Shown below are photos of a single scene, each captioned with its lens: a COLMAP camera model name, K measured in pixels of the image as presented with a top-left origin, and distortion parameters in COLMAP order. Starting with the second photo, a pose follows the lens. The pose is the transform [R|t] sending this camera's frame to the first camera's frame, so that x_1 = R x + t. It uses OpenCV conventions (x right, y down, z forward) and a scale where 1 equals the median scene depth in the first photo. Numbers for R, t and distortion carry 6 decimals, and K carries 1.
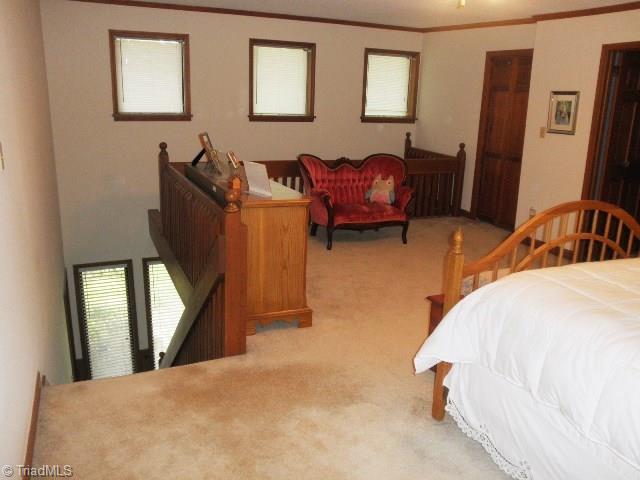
lens RADIAL K [[529.8, 0, 325.9], [0, 529.8, 243.2], [0, 0, 1]] dist [-0.119765, 0.109128]
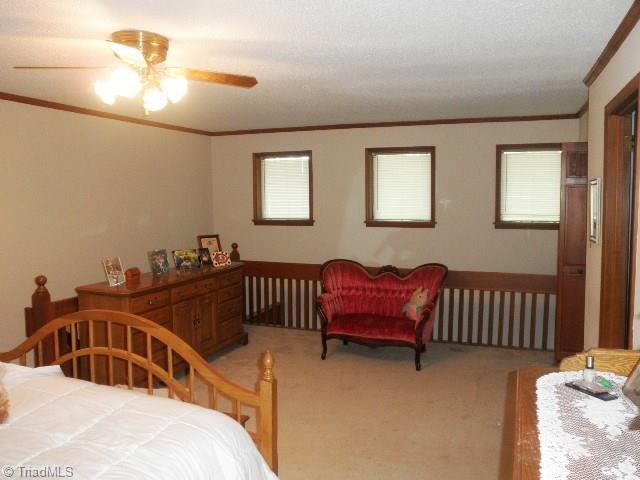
lens RADIAL K [[529.8, 0, 325.9], [0, 529.8, 243.2], [0, 0, 1]] dist [-0.119765, 0.109128]
pose [[0.726626, 0.020356, -0.686731, 0.527905], [-0.159747, 0.977171, -0.140062, -0.049038], [0.668203, 0.211476, 0.713290, 0.241443]]
